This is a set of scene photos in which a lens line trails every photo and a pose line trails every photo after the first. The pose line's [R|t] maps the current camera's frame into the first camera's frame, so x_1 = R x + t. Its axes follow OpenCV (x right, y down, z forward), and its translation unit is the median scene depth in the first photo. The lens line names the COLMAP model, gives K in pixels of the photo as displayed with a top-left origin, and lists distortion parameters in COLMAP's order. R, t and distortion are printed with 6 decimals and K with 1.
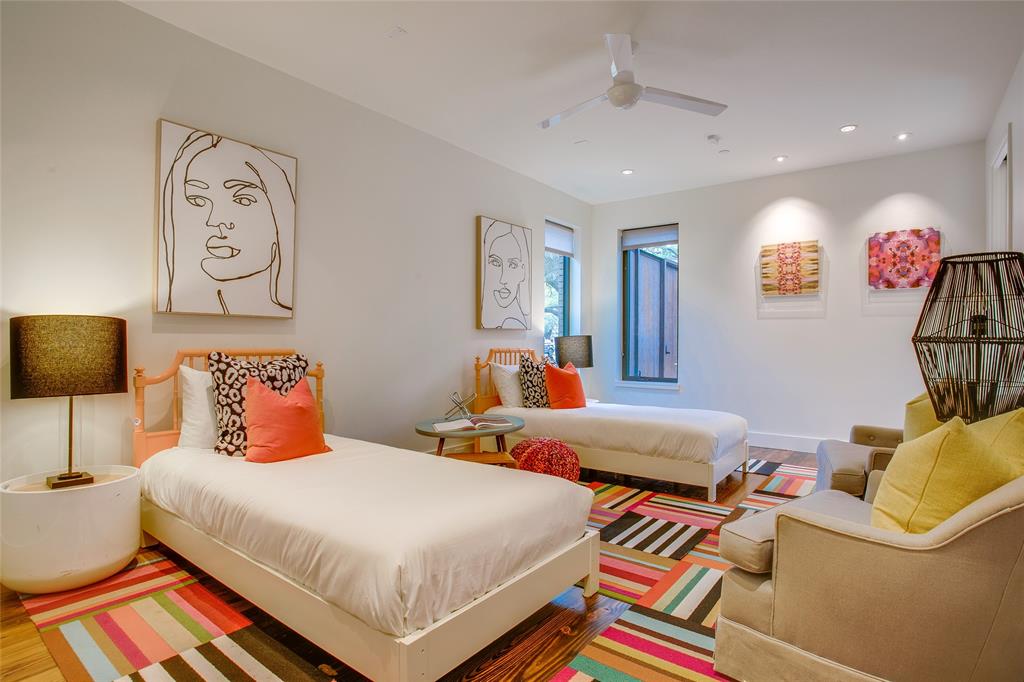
lens RADIAL K [[517.7, 0, 512.0], [0, 517.7, 341.0], [0, 0, 1]] dist [-0.034883, 0.000648]
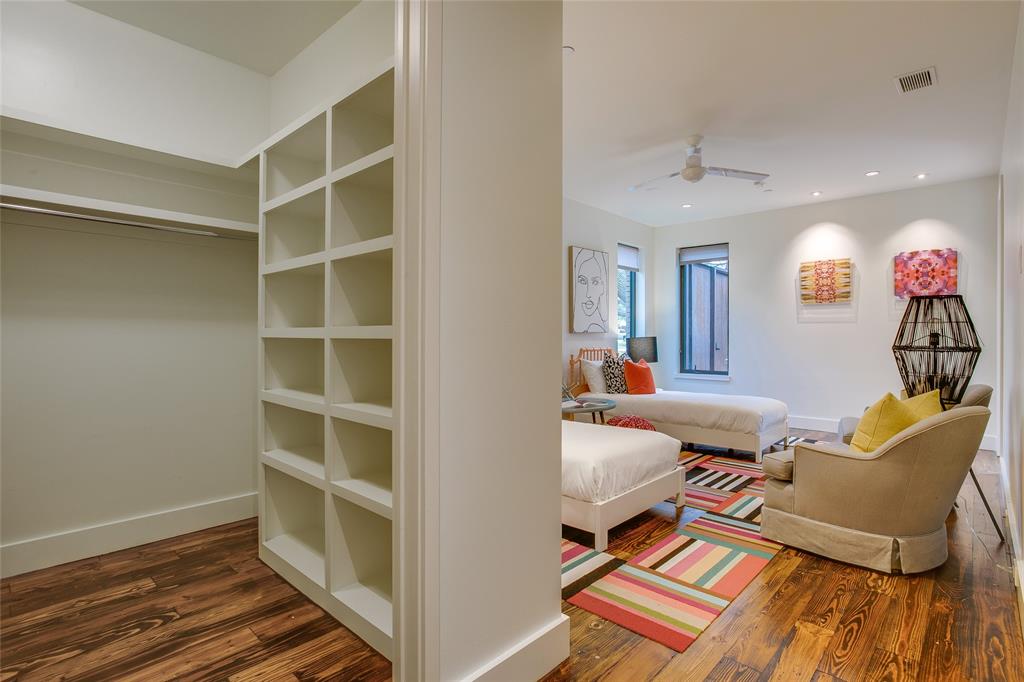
lens RADIAL K [[499.2, 0, 511.8], [0, 499.2, 331.6], [0, 0, 1]] dist [-0.000462, -0.000211]
pose [[0.996015, -0.003202, -0.089132, -0.103993], [0.002756, 0.999983, -0.005120, -0.021378], [0.089147, 0.004854, 0.996007, -0.274473]]
